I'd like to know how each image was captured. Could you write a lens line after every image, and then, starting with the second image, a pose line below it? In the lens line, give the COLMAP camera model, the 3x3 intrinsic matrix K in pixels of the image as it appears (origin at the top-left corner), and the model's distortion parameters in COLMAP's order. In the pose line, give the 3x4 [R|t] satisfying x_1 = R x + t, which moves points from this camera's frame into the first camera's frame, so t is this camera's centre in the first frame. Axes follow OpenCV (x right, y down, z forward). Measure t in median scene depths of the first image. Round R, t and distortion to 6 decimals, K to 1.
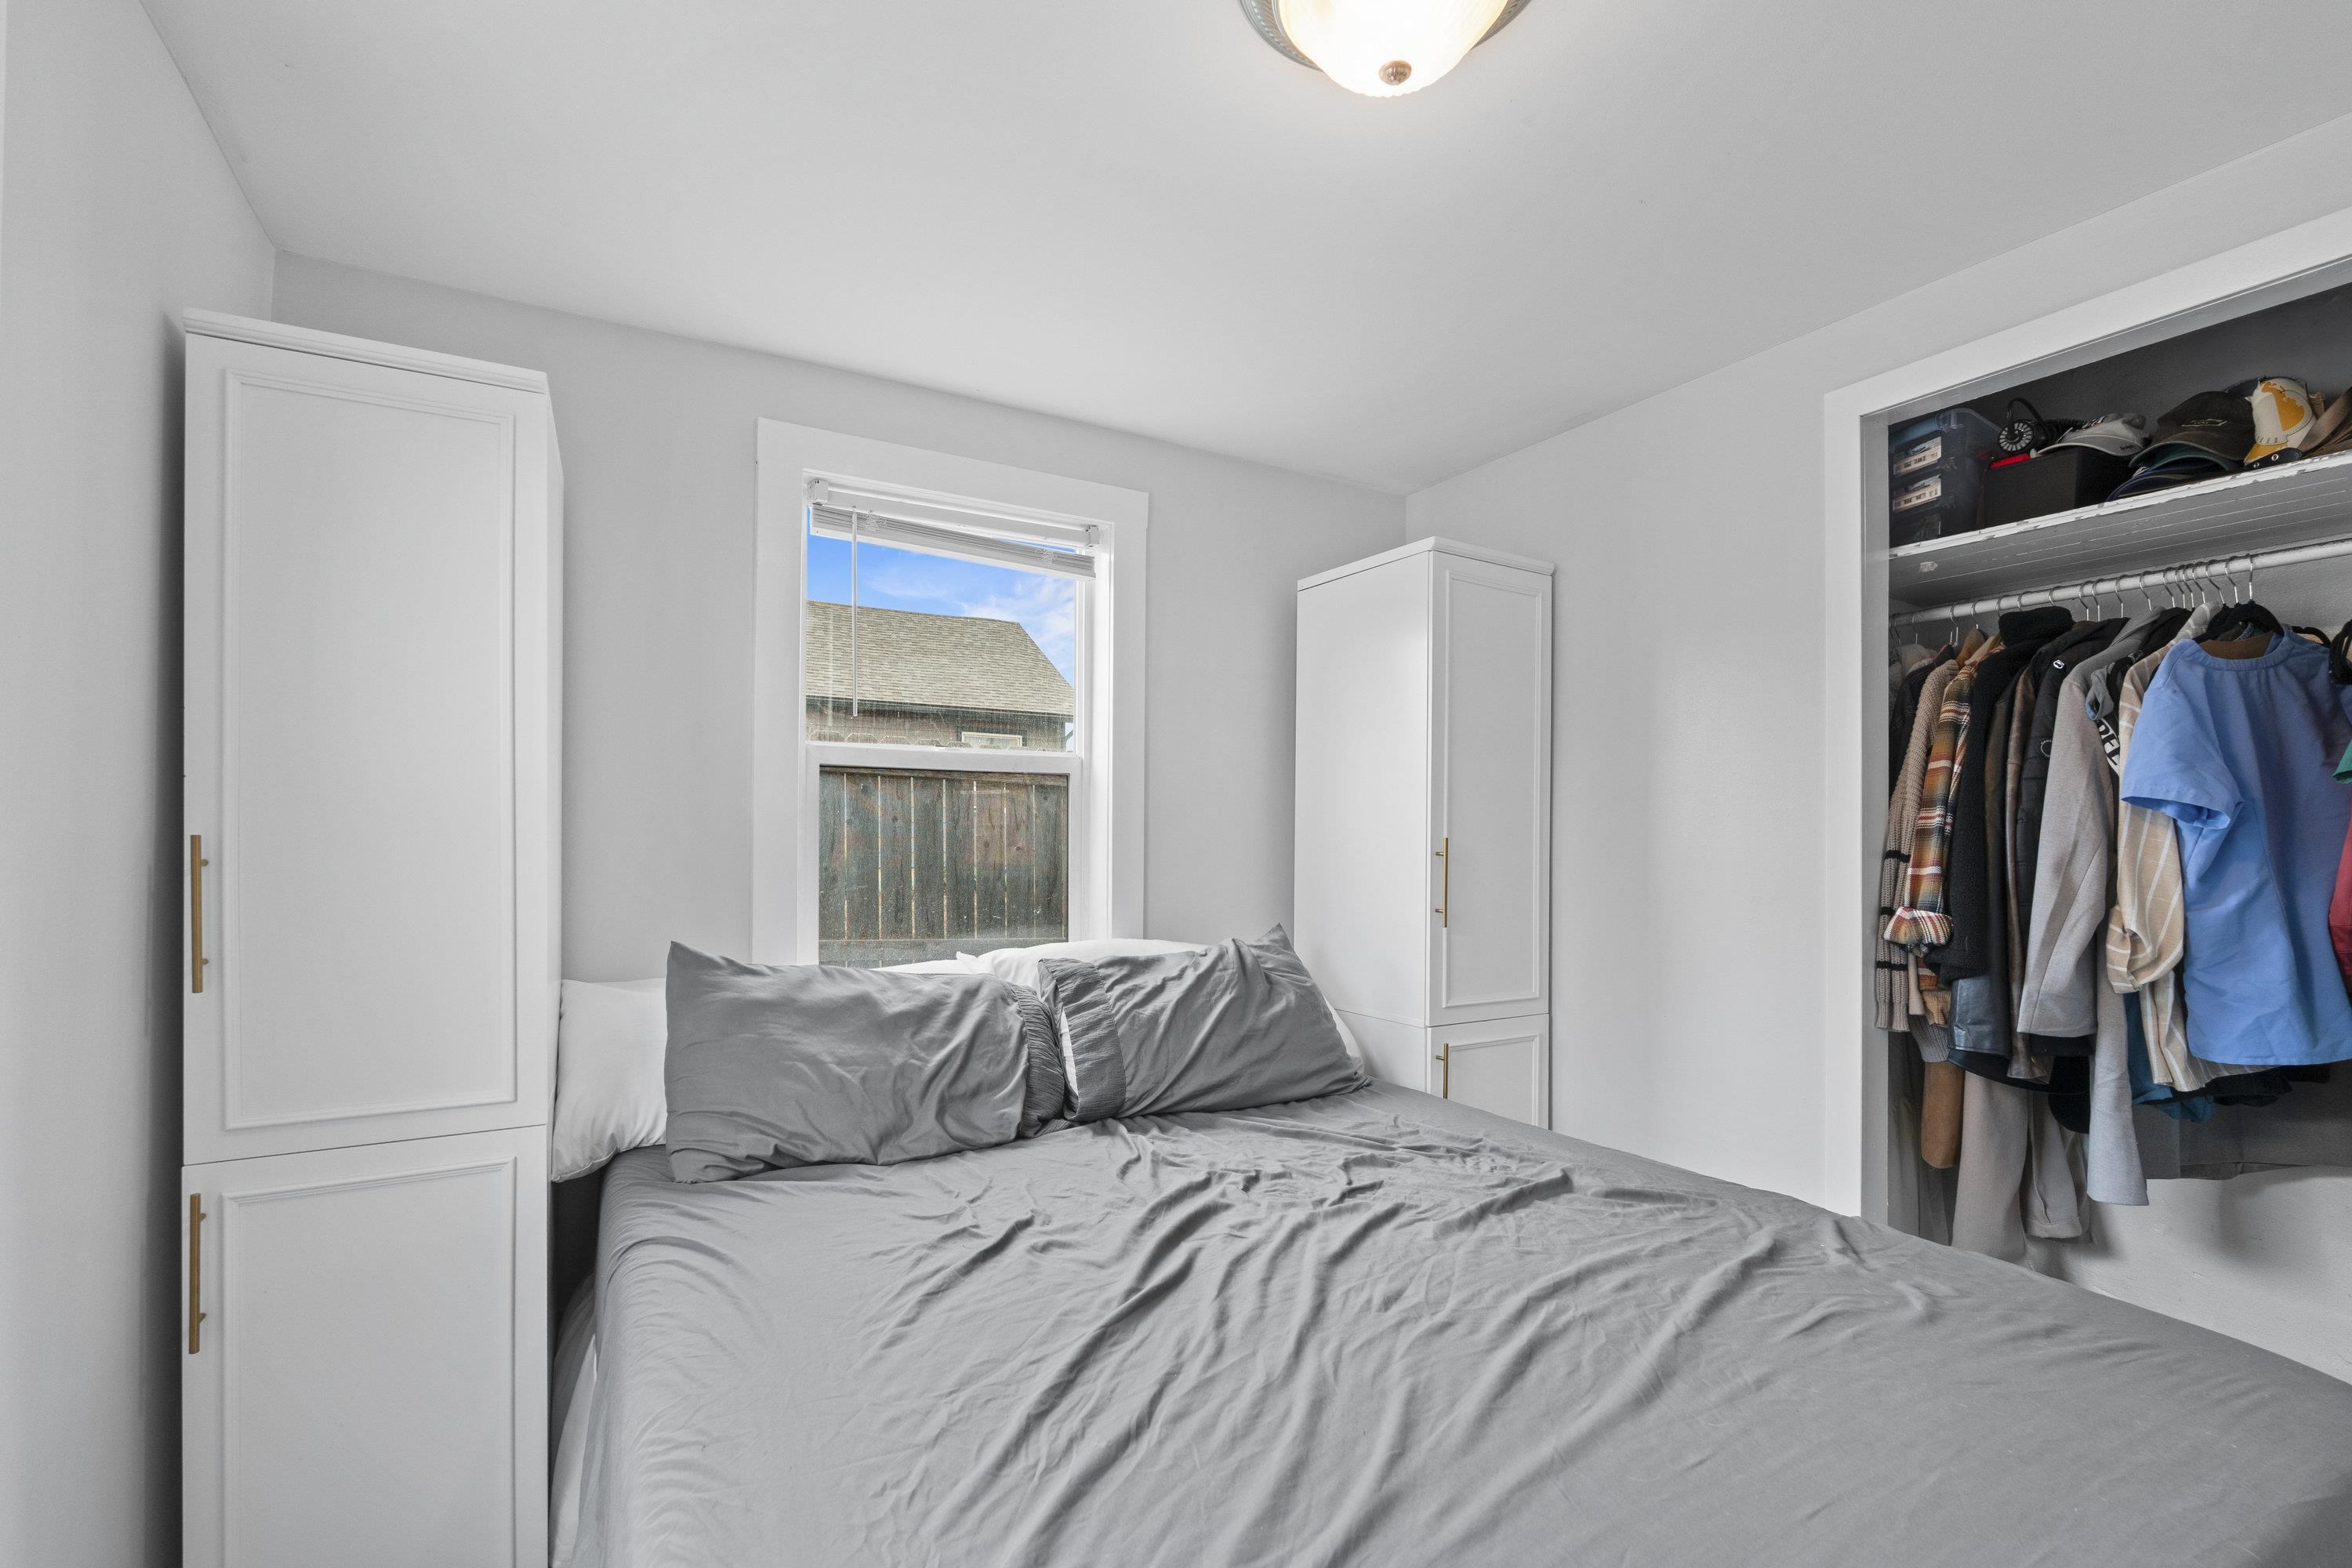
lens RADIAL K [[1043.9, 0, 1179.0], [0, 1043.9, 843.0], [0, 0, 1]] dist [-0.001921, -0.000200]
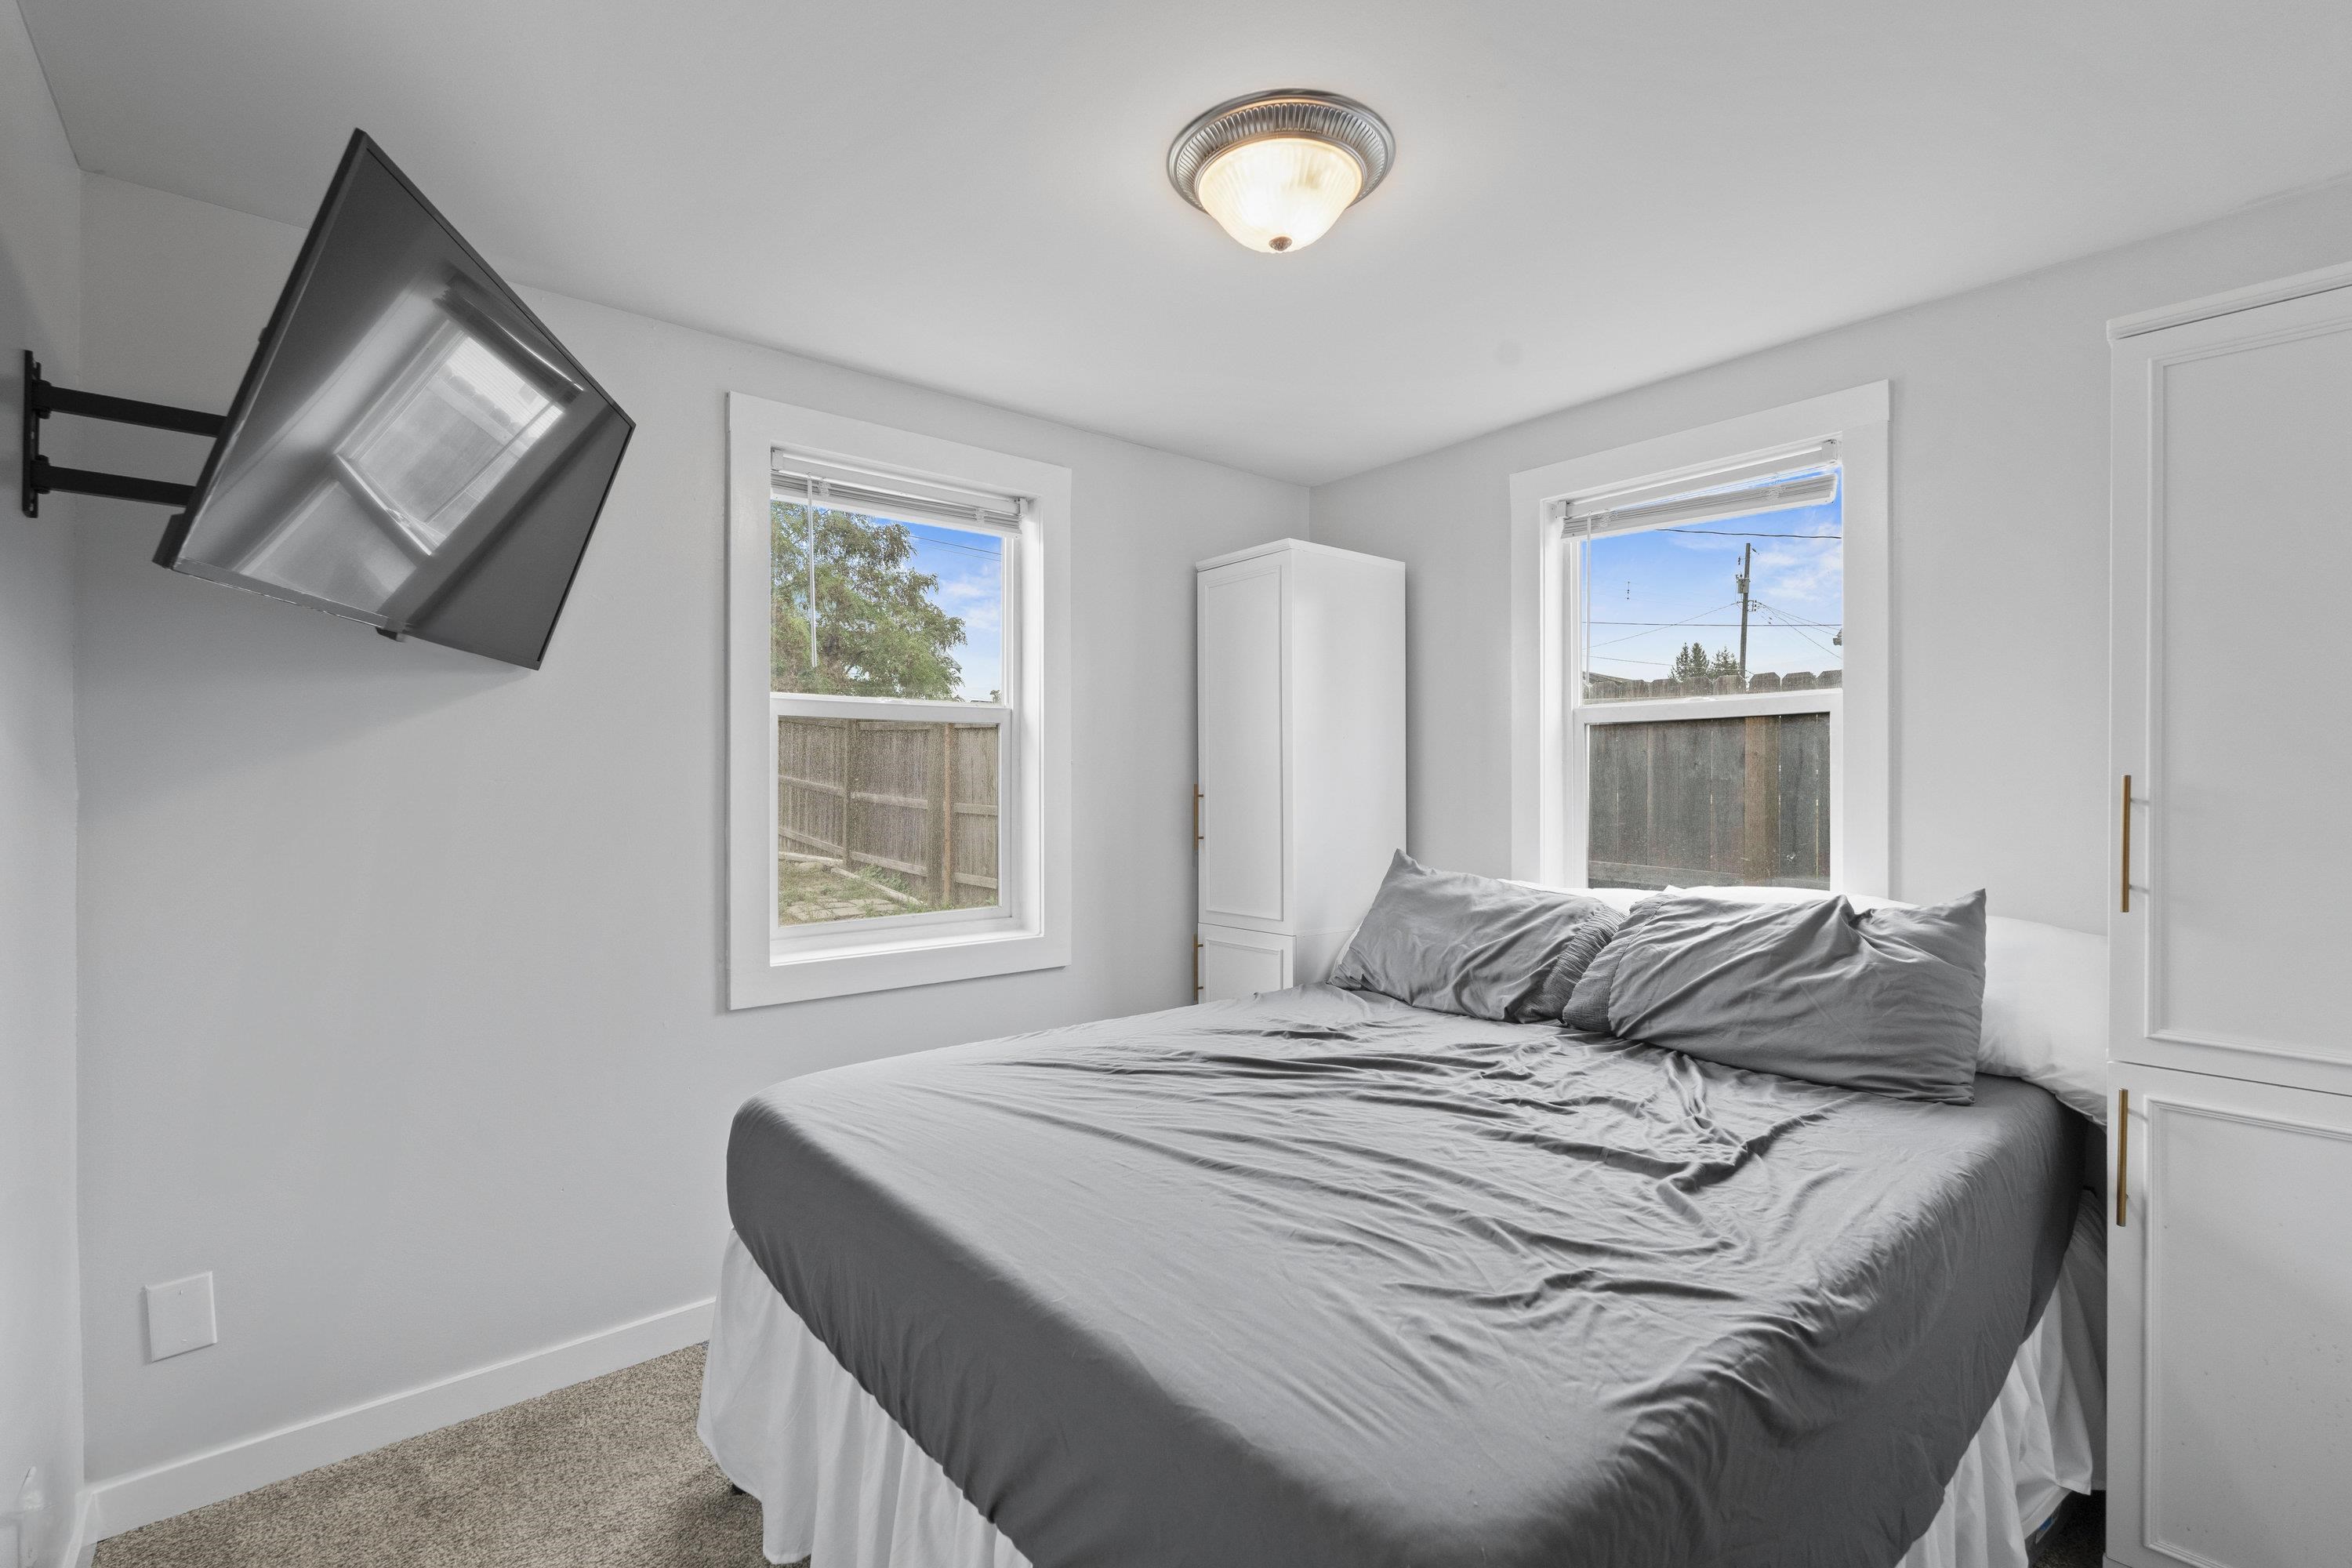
lens RADIAL K [[1029.4, 0, 1175.6], [0, 1029.4, 795.1], [0, 0, 1]] dist [-0.001561, 0.000331]
pose [[0.186960, 0.003962, -0.982360, 1.020007], [0.000866, 0.999991, 0.004198, 0.006277], [0.982367, -0.001636, 0.186955, 0.387464]]
